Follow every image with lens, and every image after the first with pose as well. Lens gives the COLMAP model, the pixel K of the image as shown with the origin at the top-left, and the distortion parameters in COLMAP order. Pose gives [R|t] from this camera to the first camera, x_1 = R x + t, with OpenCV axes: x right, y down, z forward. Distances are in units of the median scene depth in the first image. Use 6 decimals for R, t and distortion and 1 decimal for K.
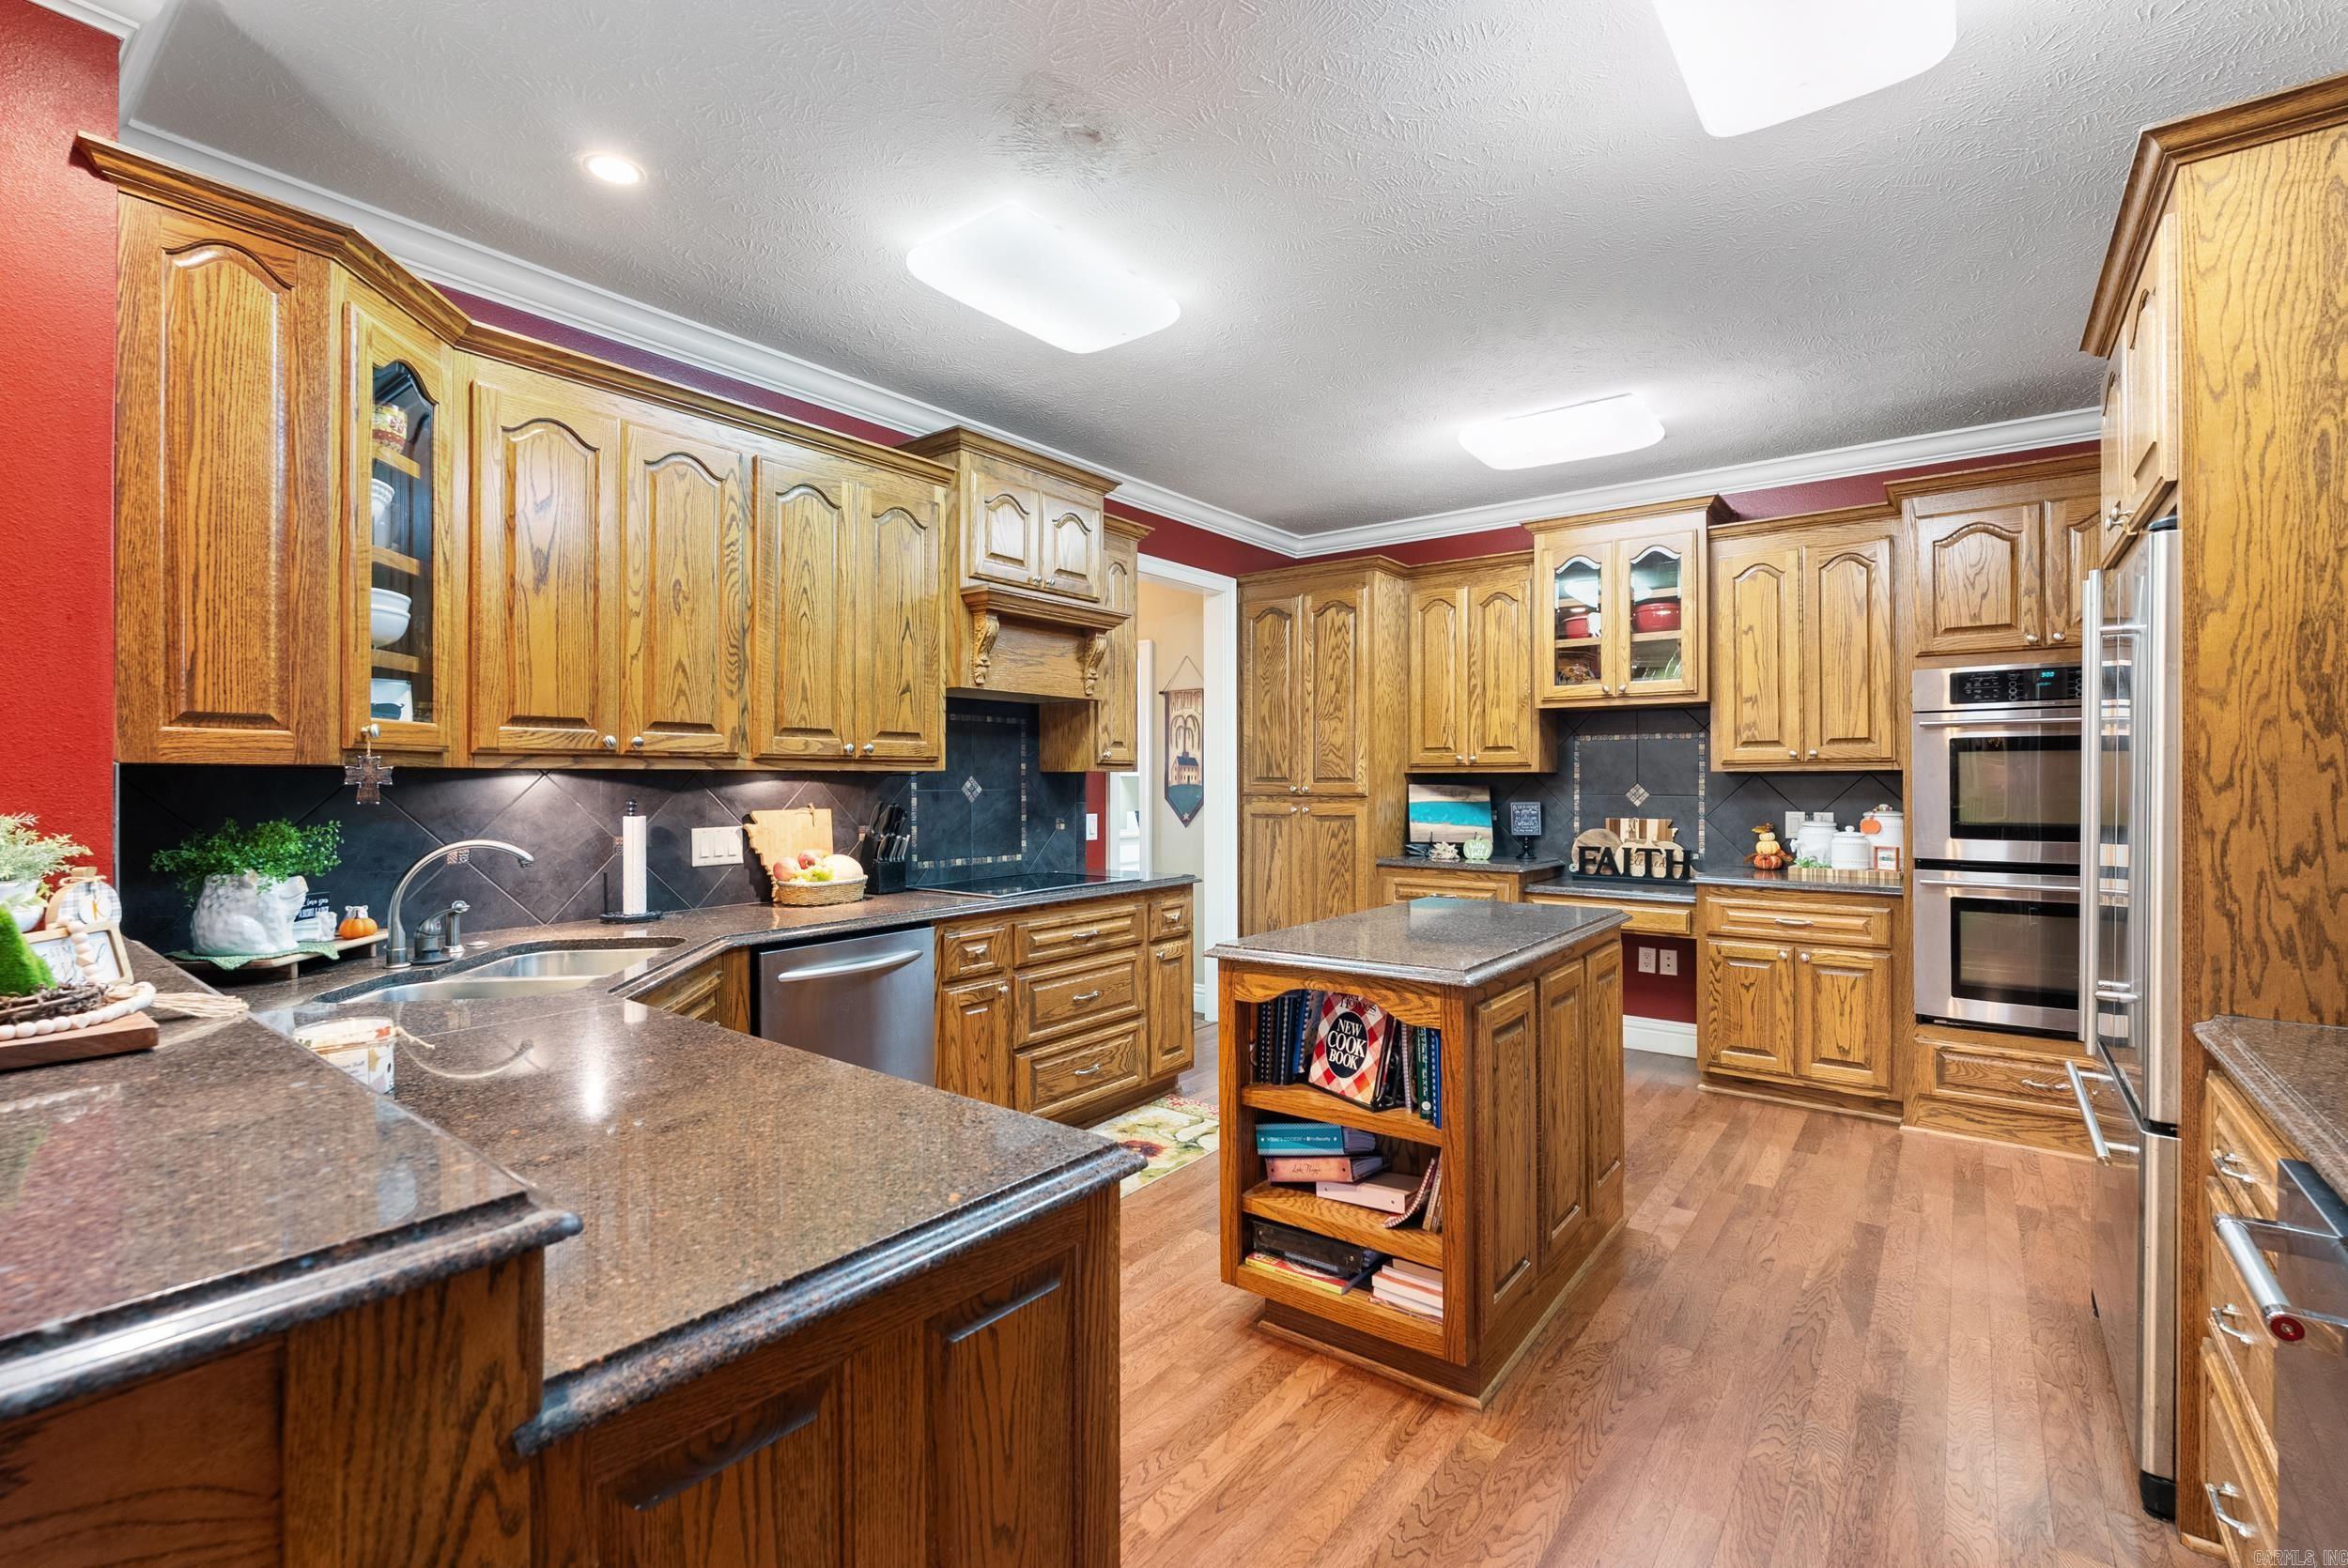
lens RADIAL K [[1034.0, 0, 1175.0], [0, 1034.0, 773.4], [0, 0, 1]] dist [-0.000623, -0.000159]
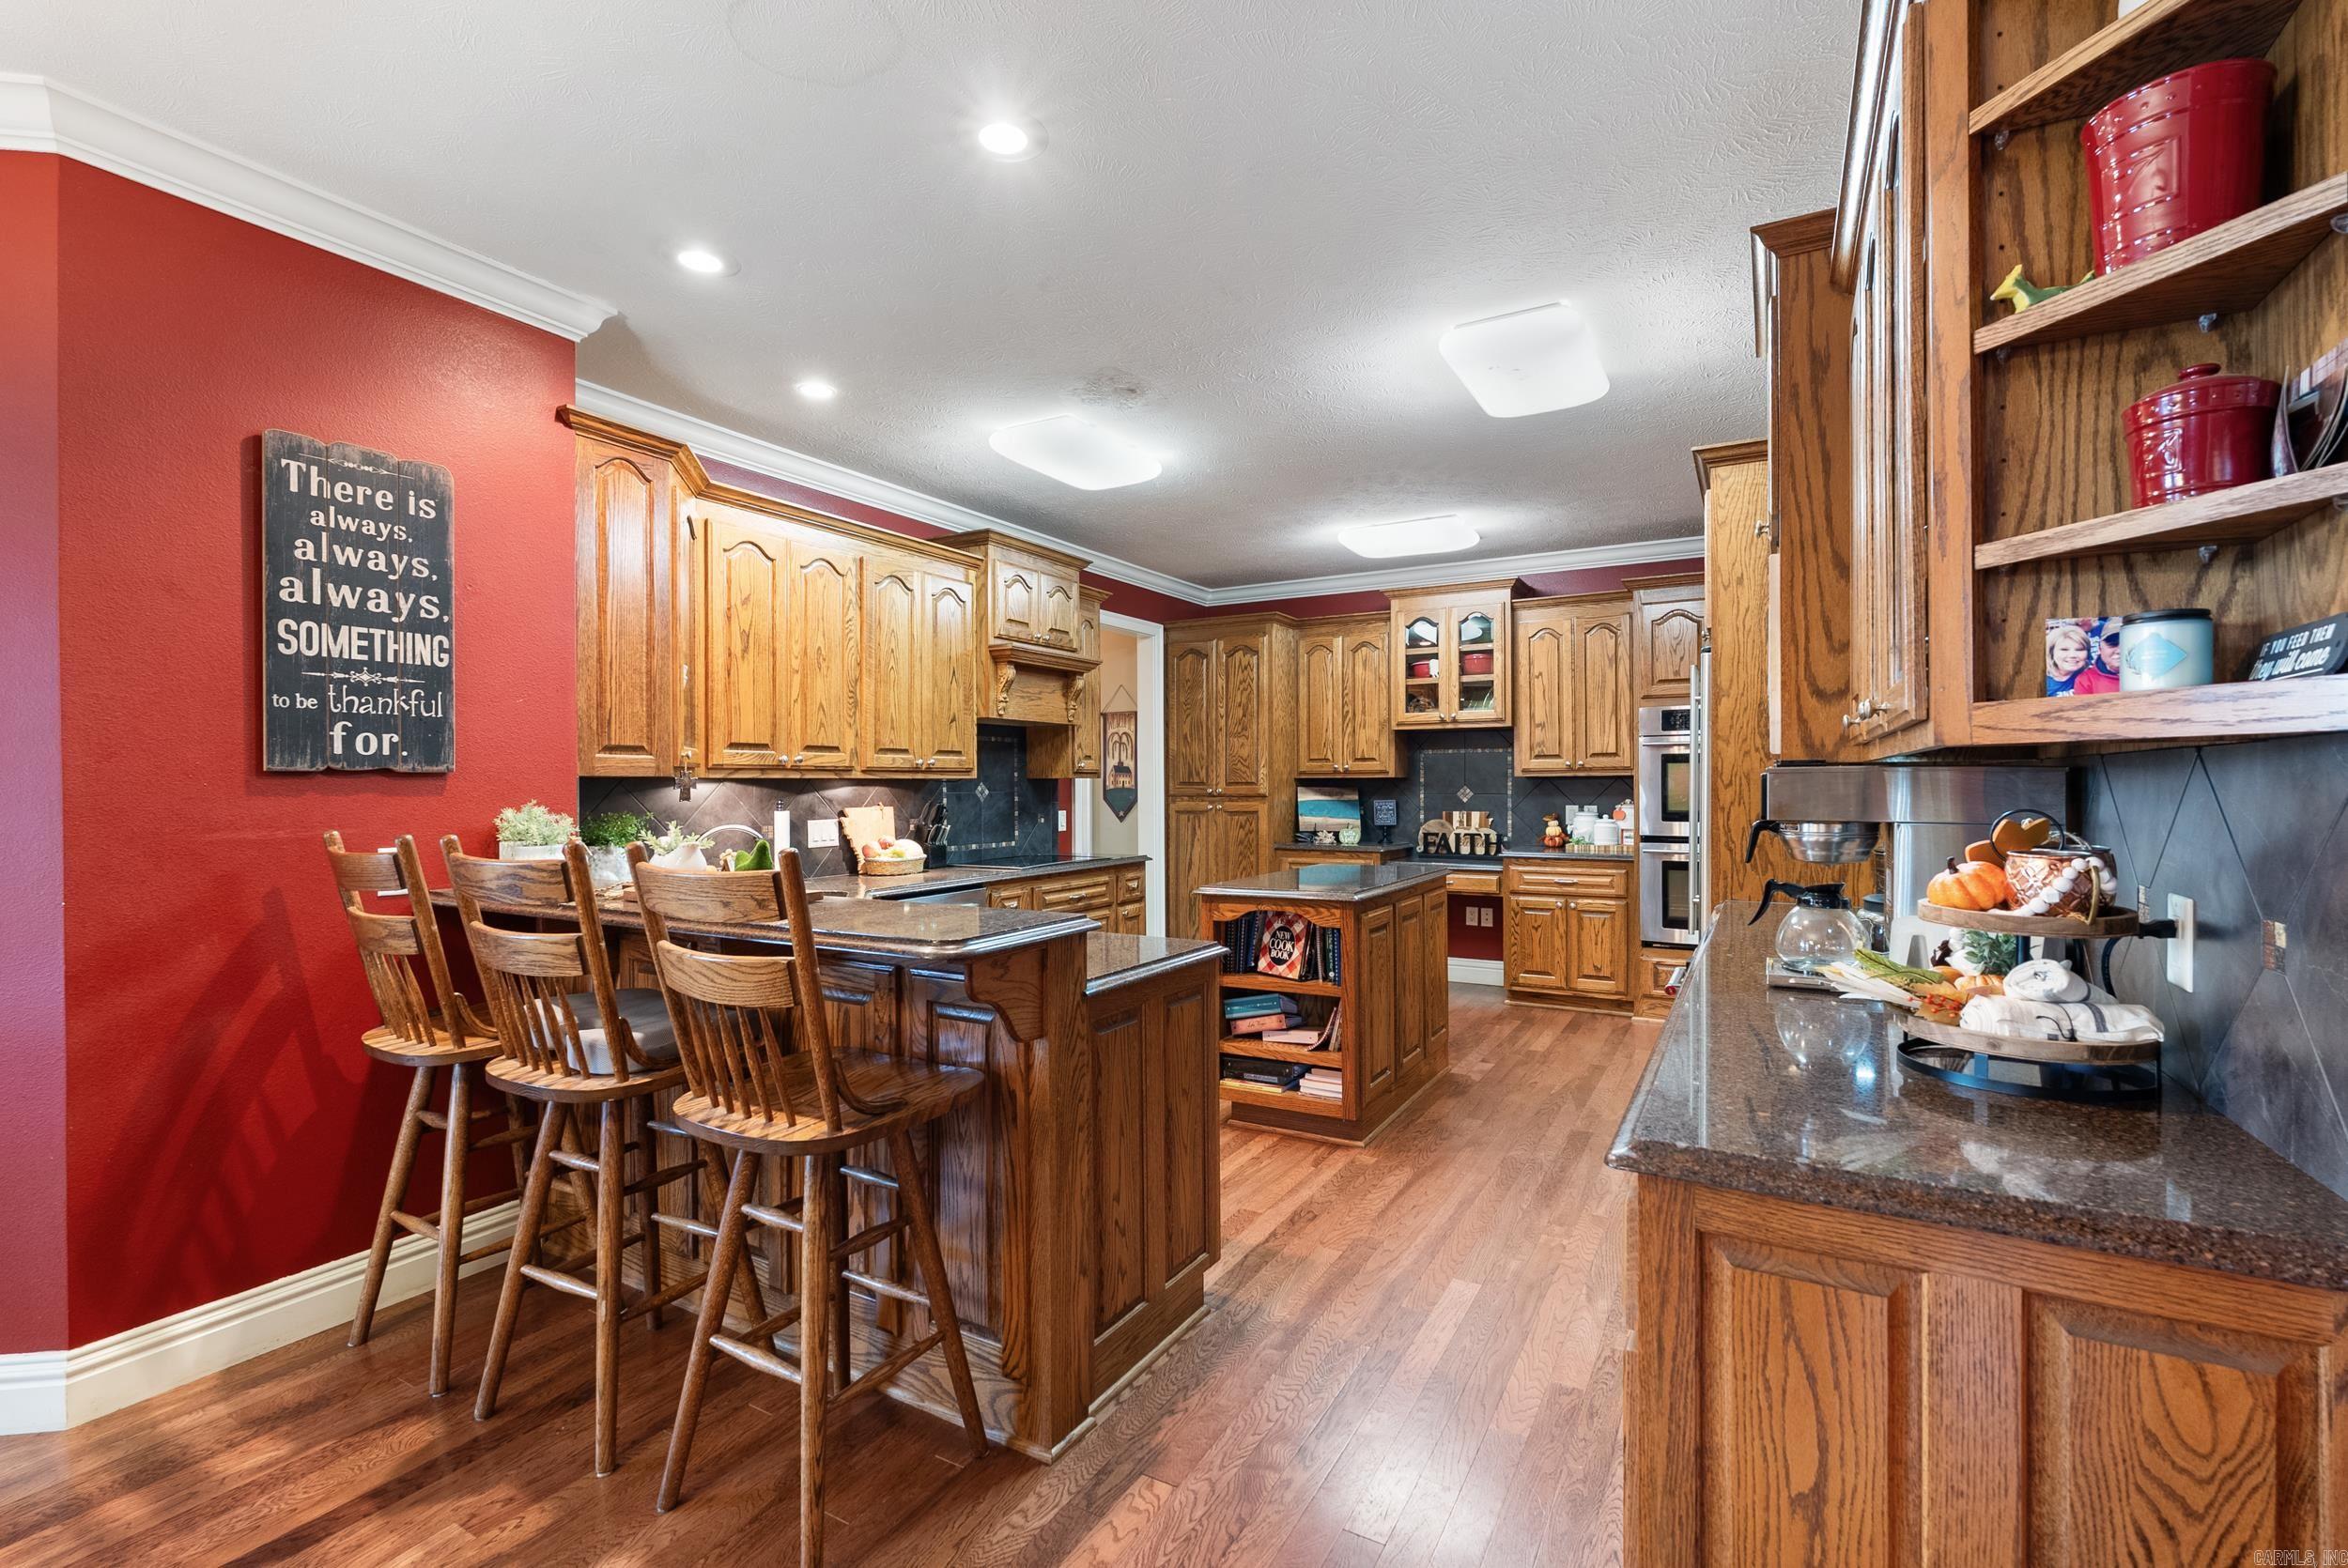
lens RADIAL K [[1034.0, 0, 1173.0], [0, 1034.0, 786.0], [0, 0, 1]] dist [-0.000623, -0.000159]
pose [[0.991789, -0.004338, 0.127811, -0.143238], [0.003340, 0.999962, 0.008022, -0.002337], [-0.127841, -0.007529, 0.991766, -0.402458]]
